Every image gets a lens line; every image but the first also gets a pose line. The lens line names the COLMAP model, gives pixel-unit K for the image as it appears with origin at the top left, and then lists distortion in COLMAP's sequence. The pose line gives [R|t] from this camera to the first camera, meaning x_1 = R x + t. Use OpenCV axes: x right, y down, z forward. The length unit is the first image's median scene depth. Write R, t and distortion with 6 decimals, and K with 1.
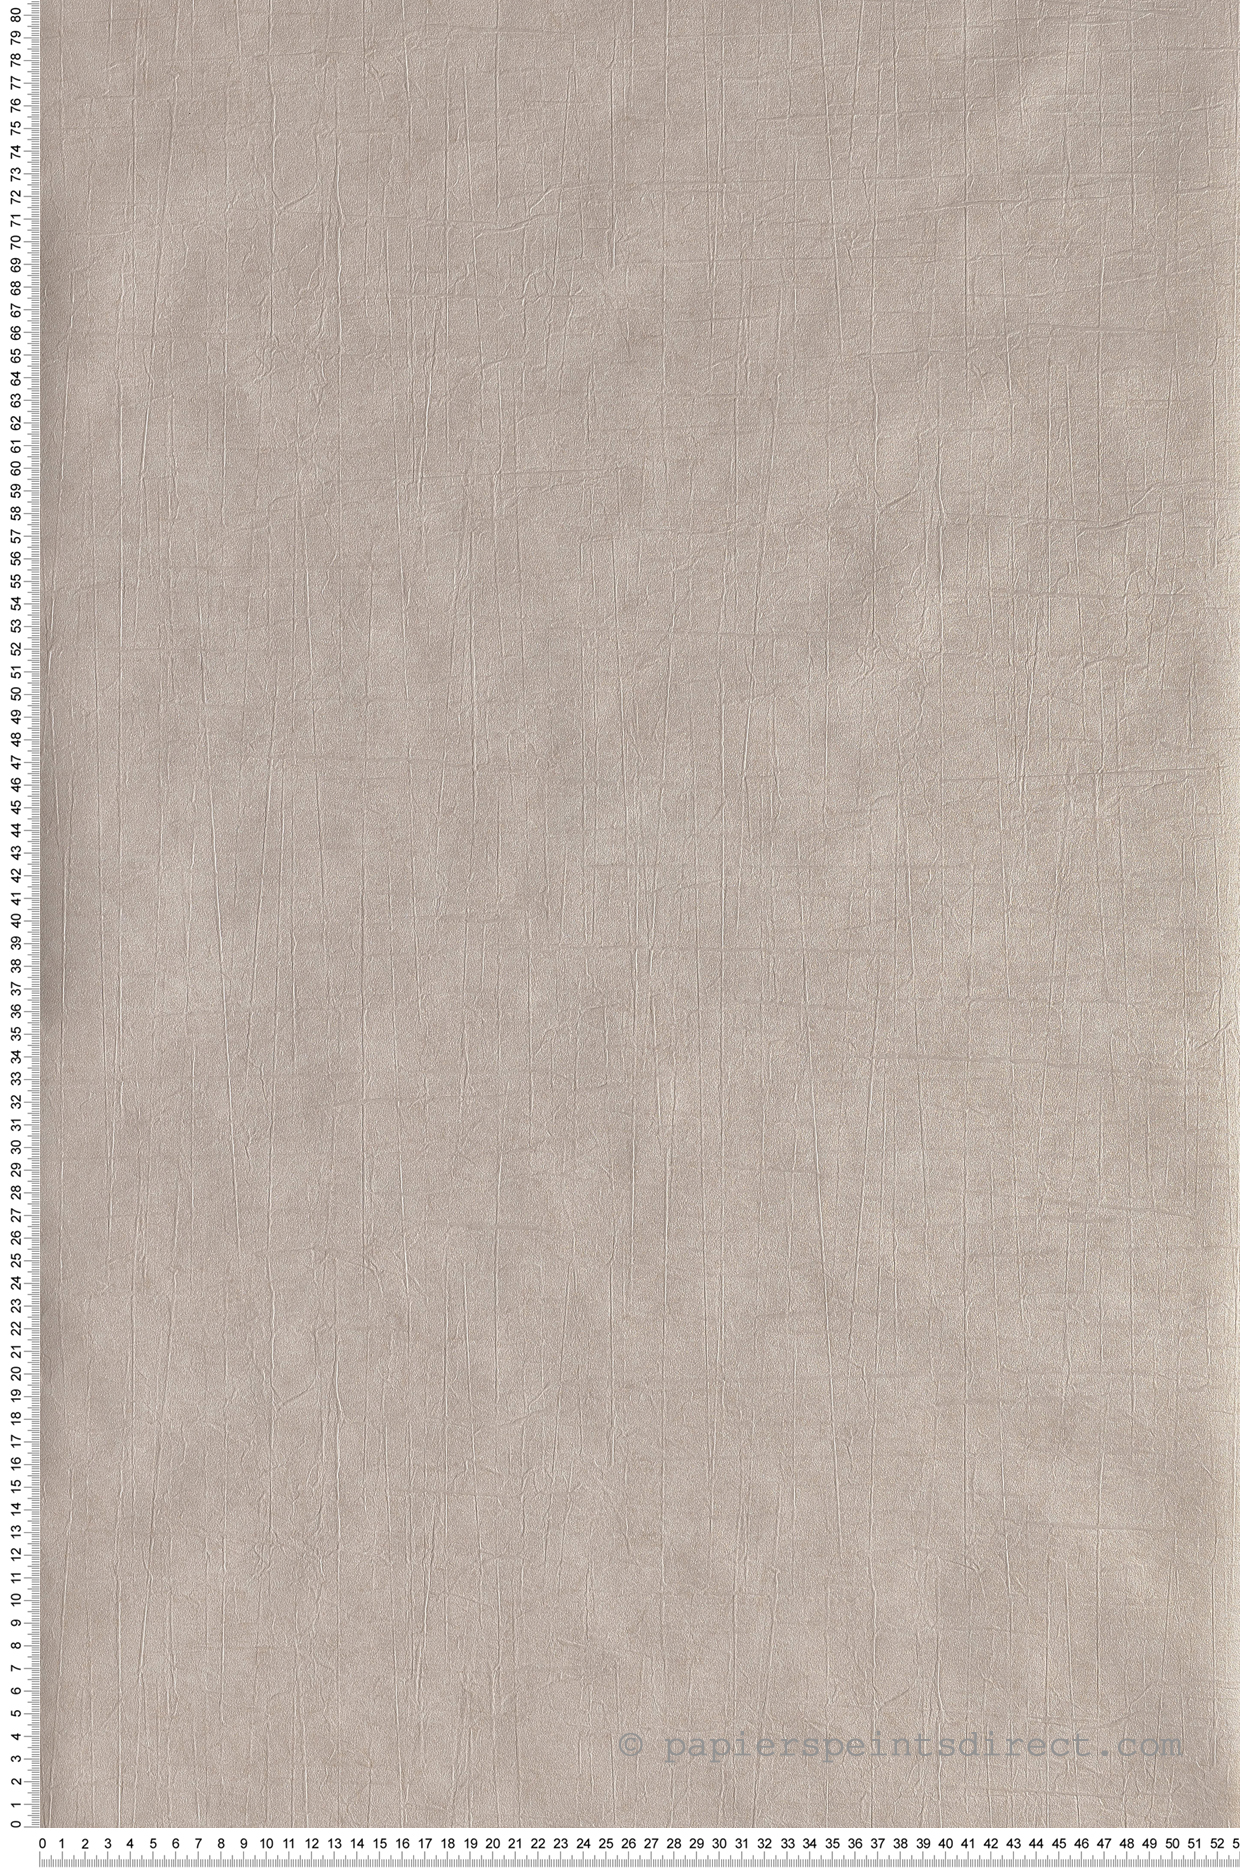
lens RADIAL K [[3191.4, 0, 617.5], [0, 3191.4, 933.3], [0, 0, 1]] dist [-0.004721, 0.000000]
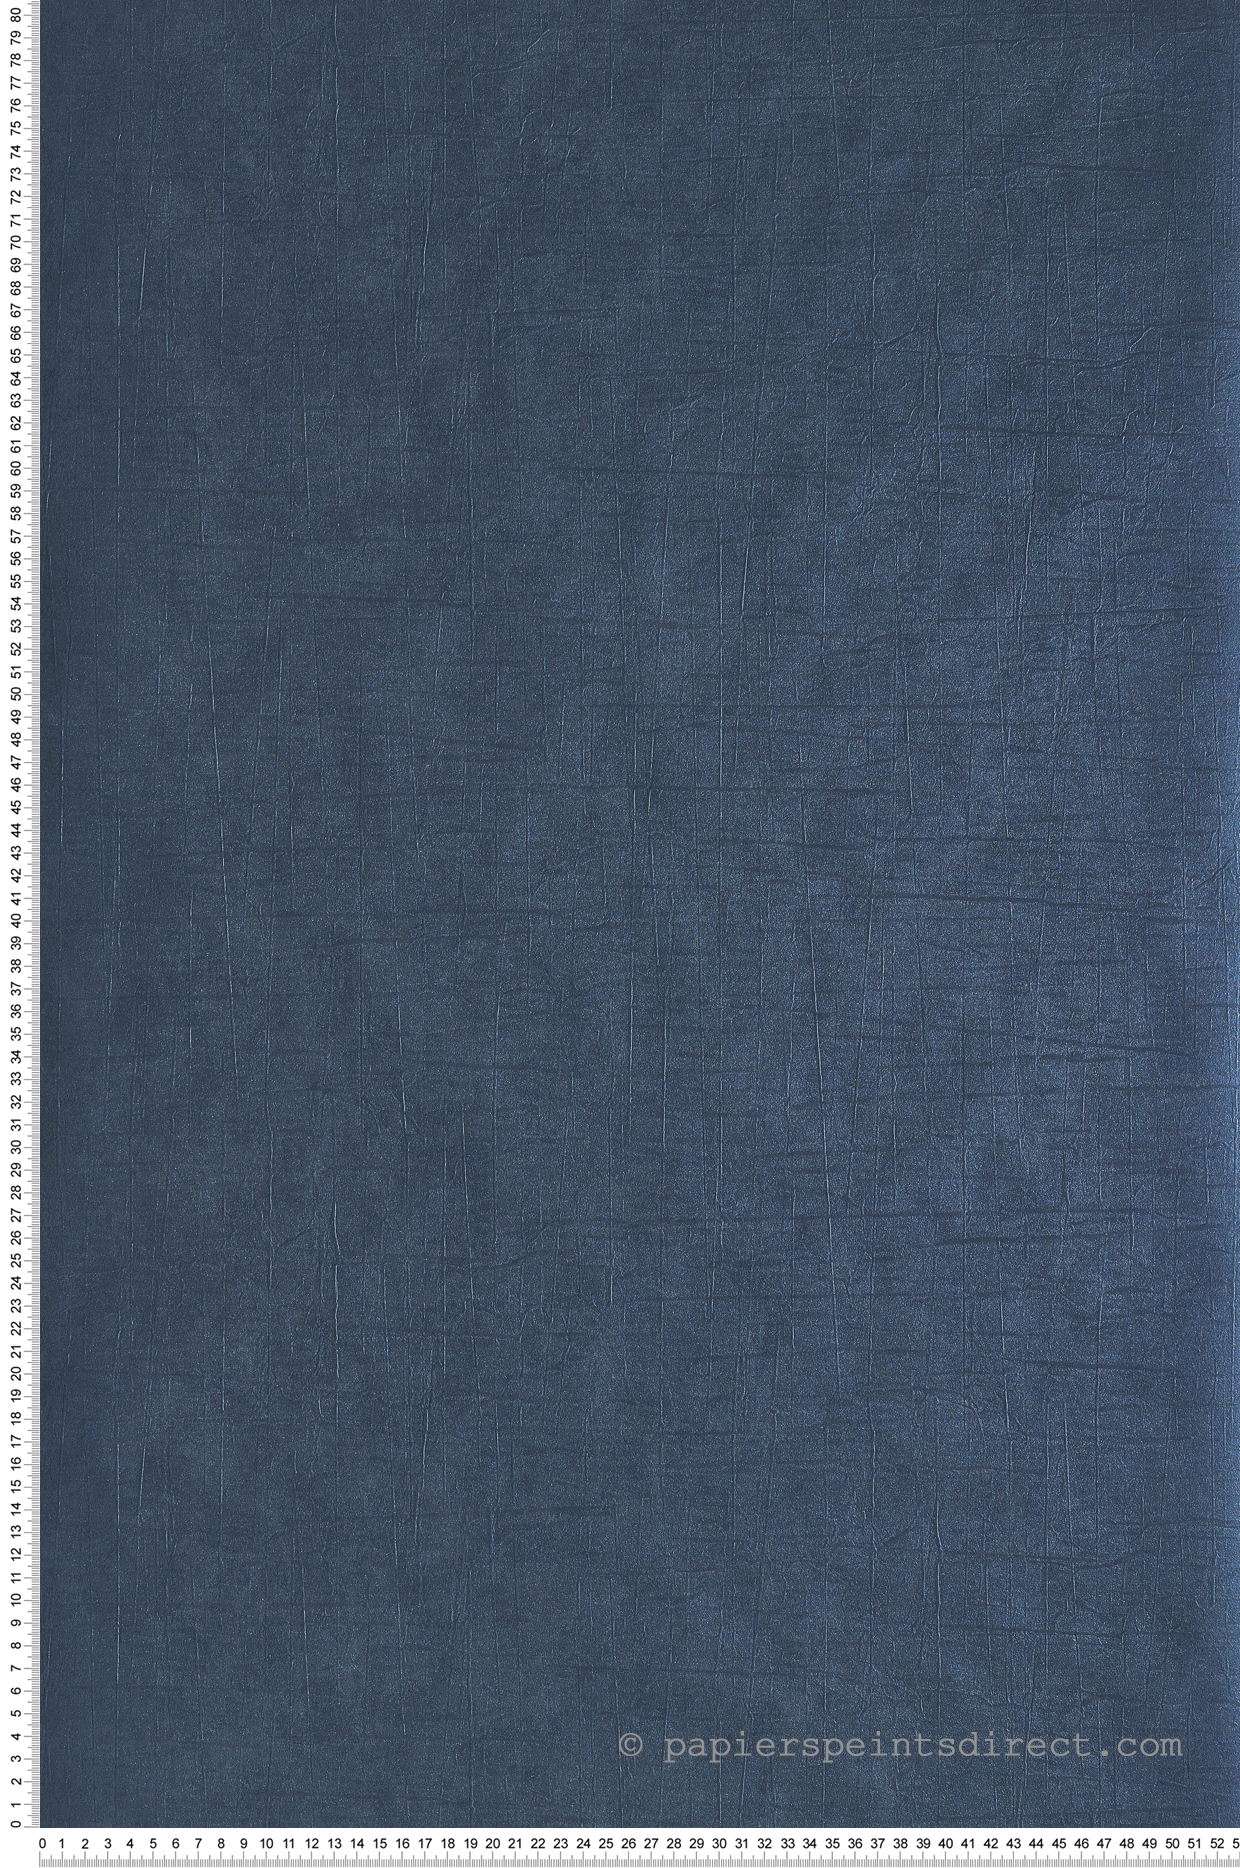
lens RADIAL K [[3191.4, 0, 618.0], [0, 3191.4, 930.1], [0, 0, 1]] dist [-0.004721, 0.000000]
pose [[1.000000, -0.000733, 0.000222, 0.000465], [0.000733, 0.999999, -0.001527, 0.050774], [-0.000221, 0.001527, 0.999999, 0.000276]]
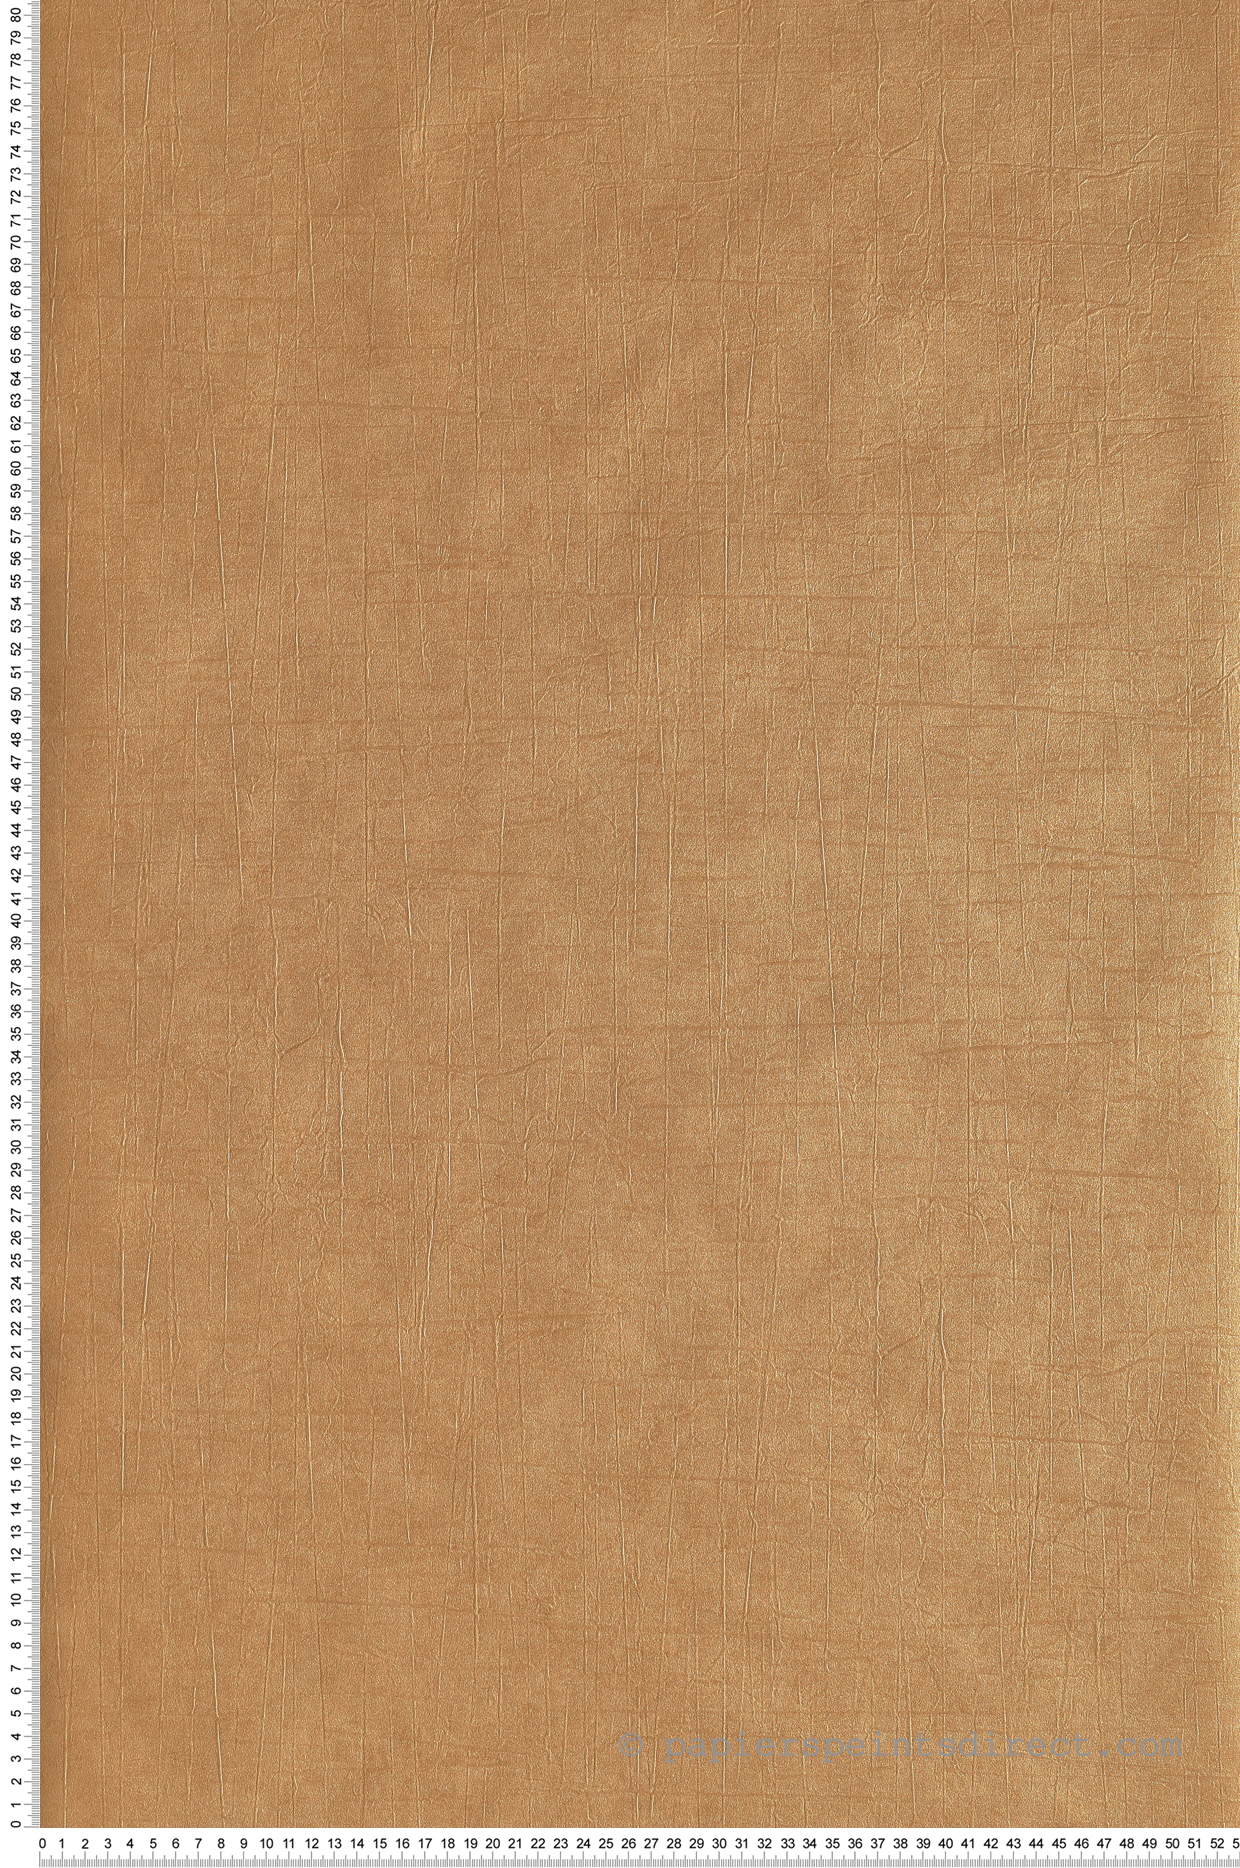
lens RADIAL K [[3191.4, 0, 620.3], [0, 3191.4, 936.7], [0, 0, 1]] dist [-0.004721, 0.000000]
pose [[0.999999, -0.000063, 0.001086, -0.001206], [0.000063, 1.000000, -0.000458, 0.111797], [-0.001086, 0.000458, 0.999999, 0.000426]]
